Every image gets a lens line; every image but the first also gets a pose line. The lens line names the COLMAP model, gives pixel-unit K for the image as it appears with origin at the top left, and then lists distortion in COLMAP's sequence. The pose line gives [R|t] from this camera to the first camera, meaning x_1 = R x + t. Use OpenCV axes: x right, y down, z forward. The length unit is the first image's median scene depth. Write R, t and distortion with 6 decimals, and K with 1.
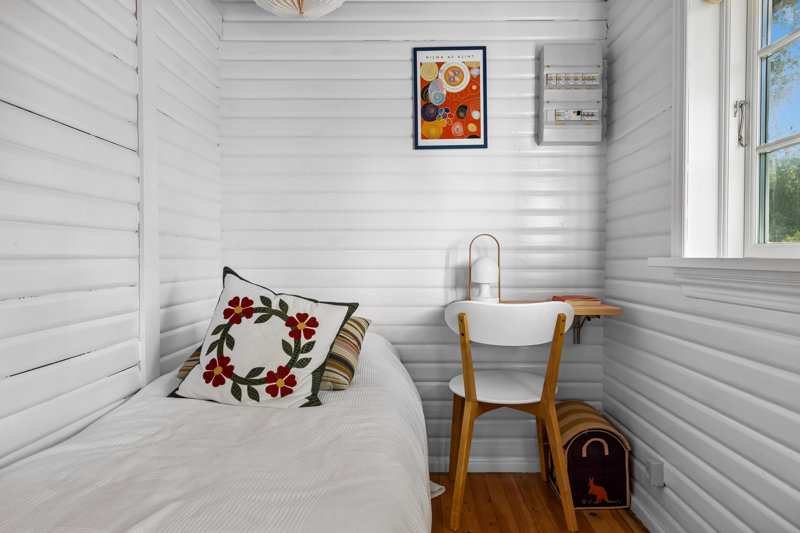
lens RADIAL K [[578.7, 0, 401.7], [0, 578.7, 267.5], [0, 0, 1]] dist [-0.001824, -0.000543]
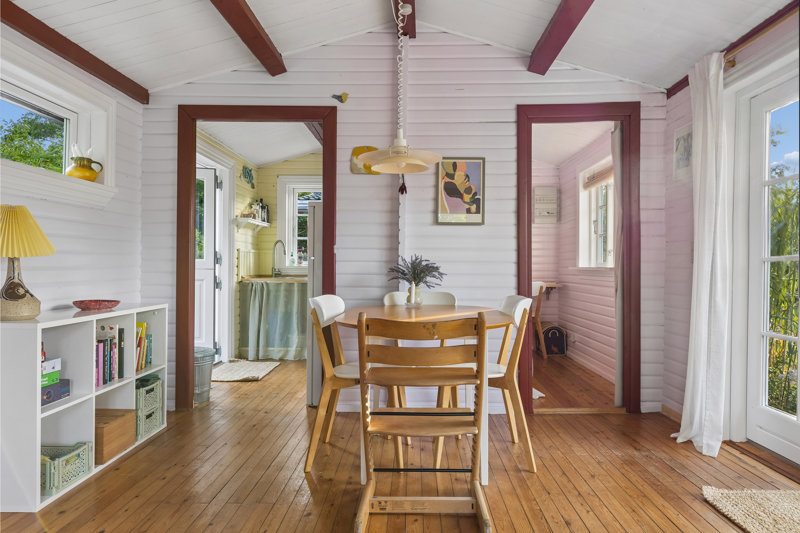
lens RADIAL K [[513.0, 0, 400.3], [0, 513.0, 264.0], [0, 0, 1]] dist [0.003401, -0.000505]
pose [[0.999989, 0.001866, -0.004413, -0.406995], [-0.001947, 0.999827, -0.018496, 0.016844], [0.004378, 0.018505, 0.999819, -1.522808]]
